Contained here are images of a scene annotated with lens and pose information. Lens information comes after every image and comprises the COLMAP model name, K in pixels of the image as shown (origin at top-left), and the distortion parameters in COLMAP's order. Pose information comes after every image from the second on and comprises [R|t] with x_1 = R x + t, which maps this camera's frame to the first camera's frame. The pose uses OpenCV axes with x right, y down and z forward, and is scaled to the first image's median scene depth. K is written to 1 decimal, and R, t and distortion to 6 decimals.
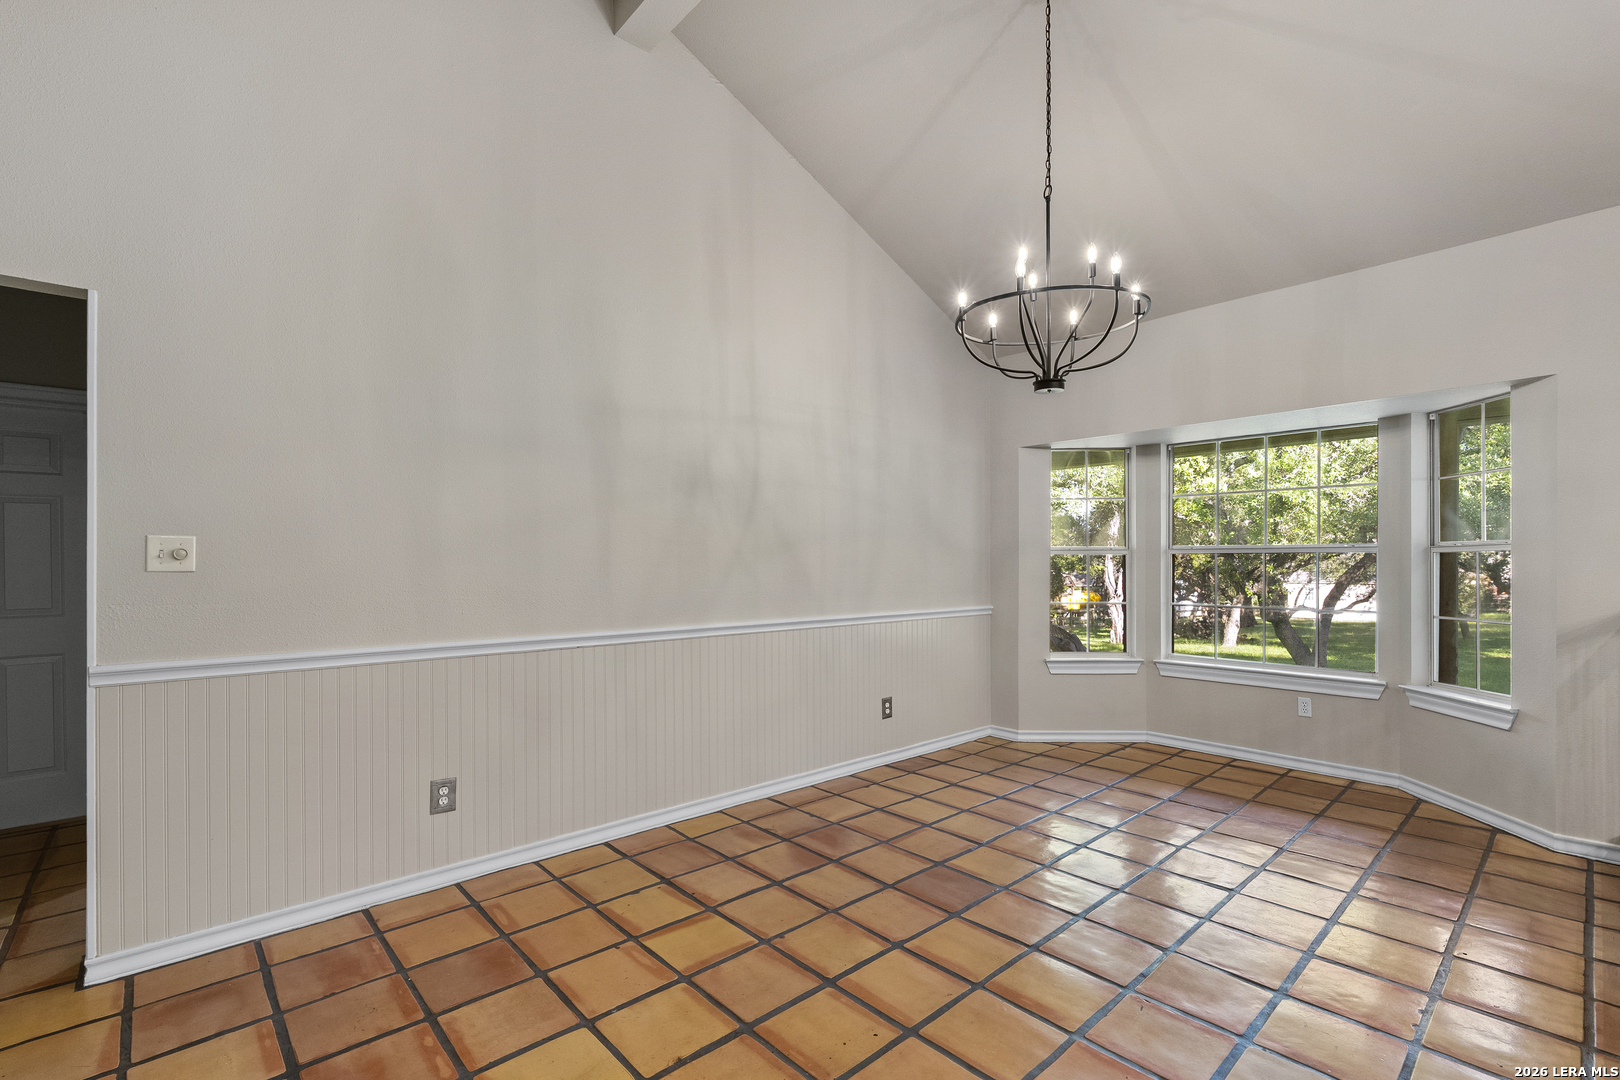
lens RADIAL K [[731.6, 0, 810.0], [0, 731.6, 540.0], [0, 0, 1]] dist [-0.005106, -0.000394]
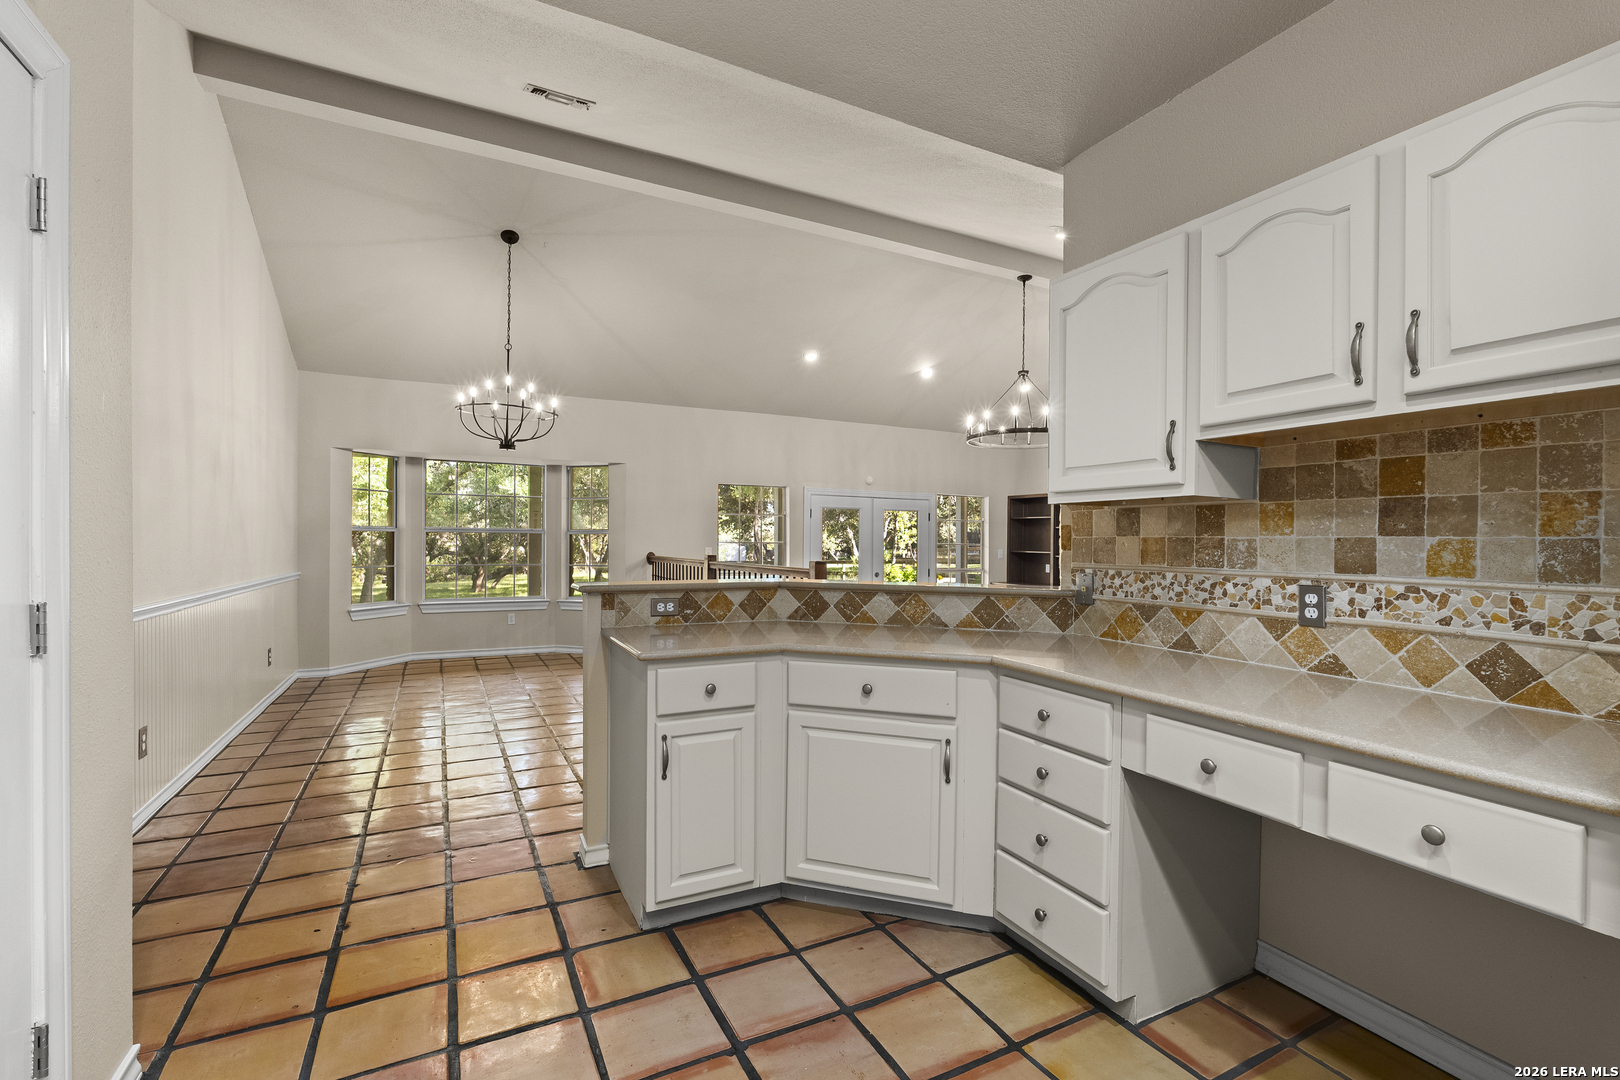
lens RADIAL K [[718.1, 0, 820.1], [0, 718.1, 550.5], [0, 0, 1]] dist [-0.004479, -0.000277]
pose [[0.246643, -0.009357, 0.969061, -0.738554], [-0.033868, 0.999259, 0.018268, -0.000693], [-0.968514, -0.037326, 0.246144, -0.152380]]
